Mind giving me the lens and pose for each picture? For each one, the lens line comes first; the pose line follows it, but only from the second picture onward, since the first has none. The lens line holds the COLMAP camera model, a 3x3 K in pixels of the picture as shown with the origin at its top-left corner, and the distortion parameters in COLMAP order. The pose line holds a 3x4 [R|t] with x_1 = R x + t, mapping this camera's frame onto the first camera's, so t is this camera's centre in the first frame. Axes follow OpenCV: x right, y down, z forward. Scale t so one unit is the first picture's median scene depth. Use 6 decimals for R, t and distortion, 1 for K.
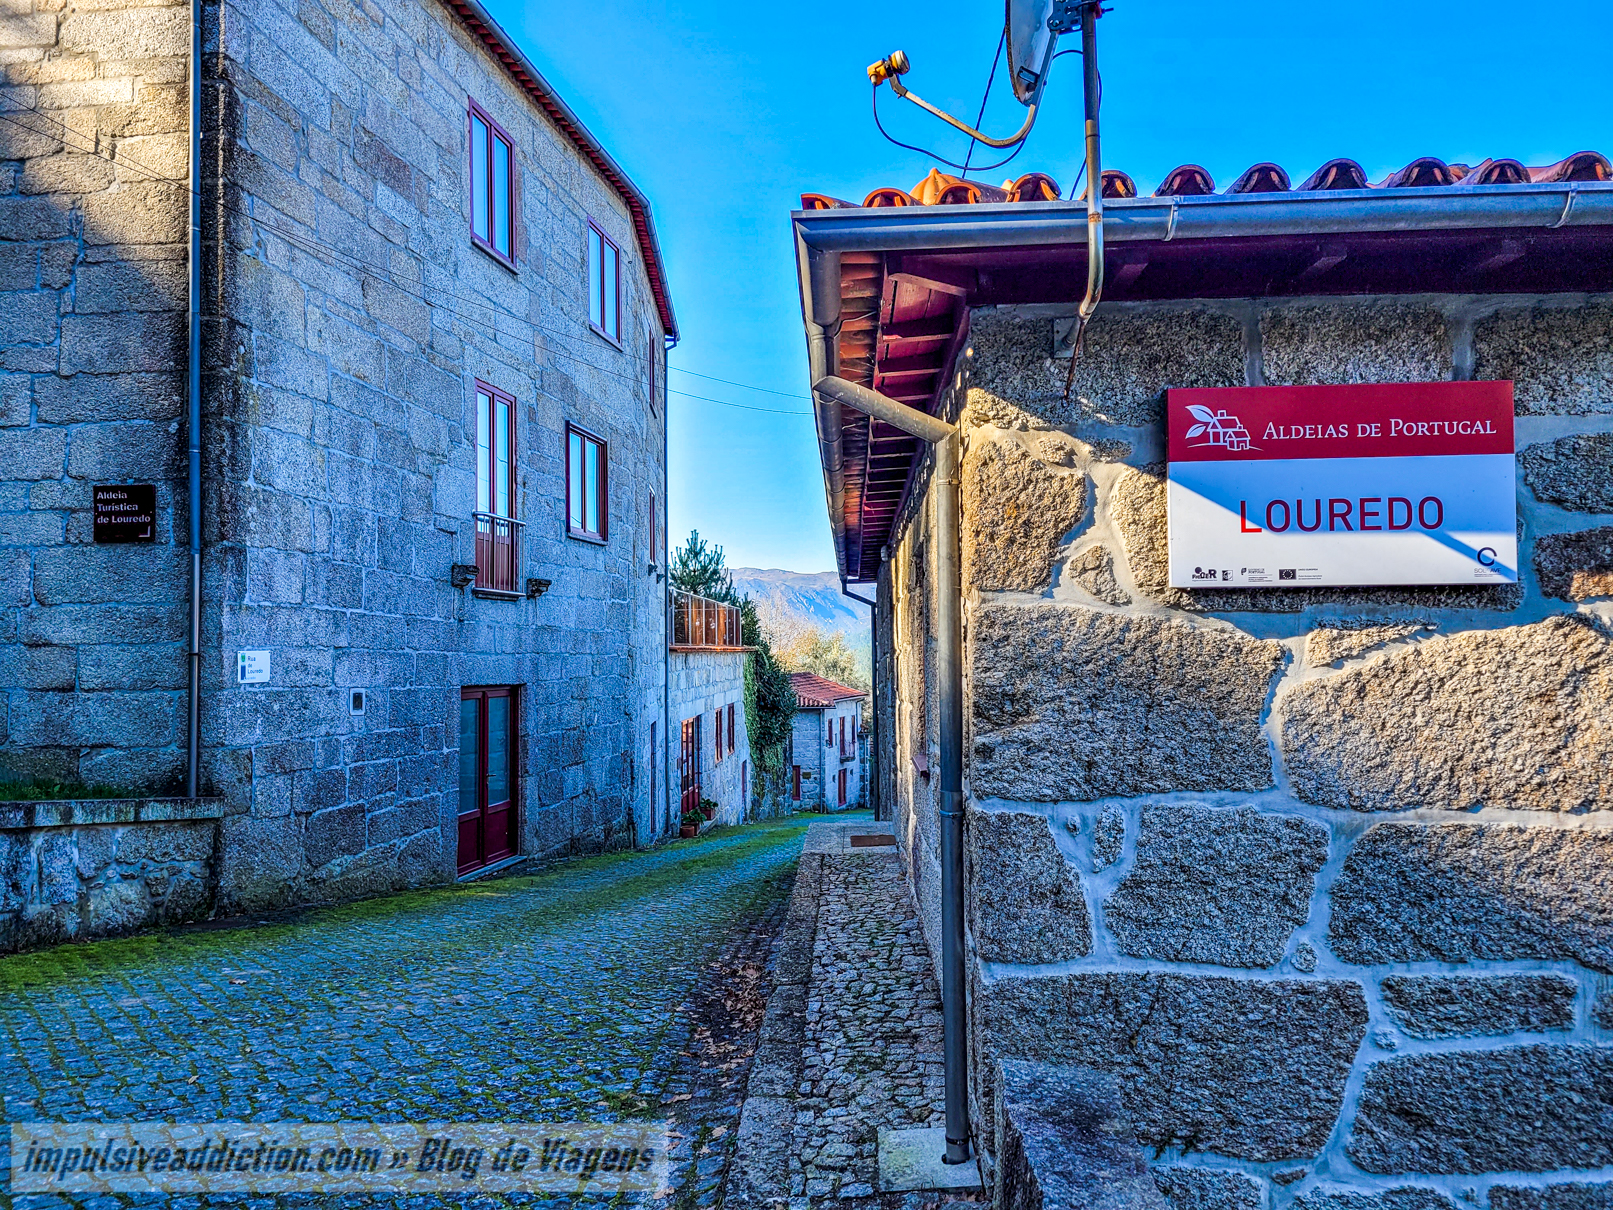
lens RADIAL K [[1203.1, 0, 806.5], [0, 1203.1, 605.0], [0, 0, 1]] dist [0.092453, -0.080002]
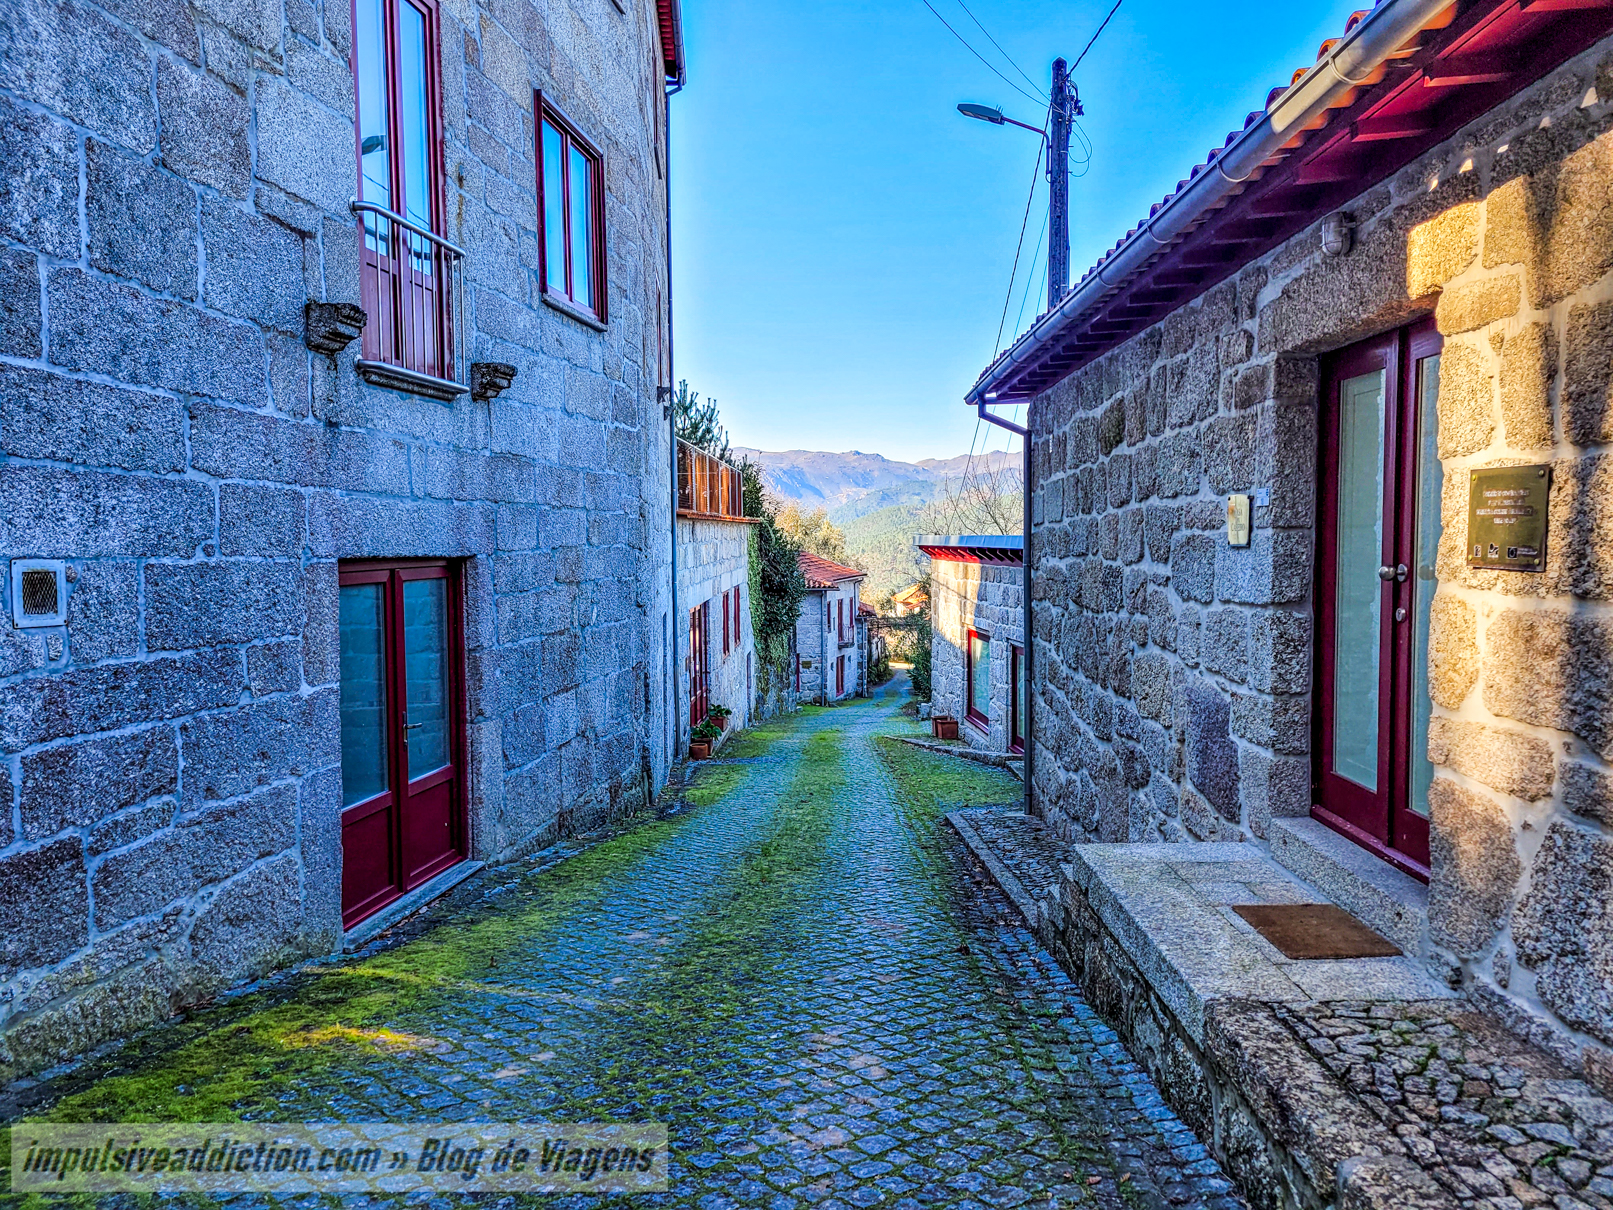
lens RADIAL K [[1203.1, 0, 806.5], [0, 1203.1, 605.0], [0, 0, 1]] dist [0.092453, -0.080002]
pose [[0.999608, 0.001158, 0.027981, -0.081358], [-0.003946, 0.995000, 0.099794, 0.026648], [-0.027726, -0.099865, 0.994615, 0.375113]]
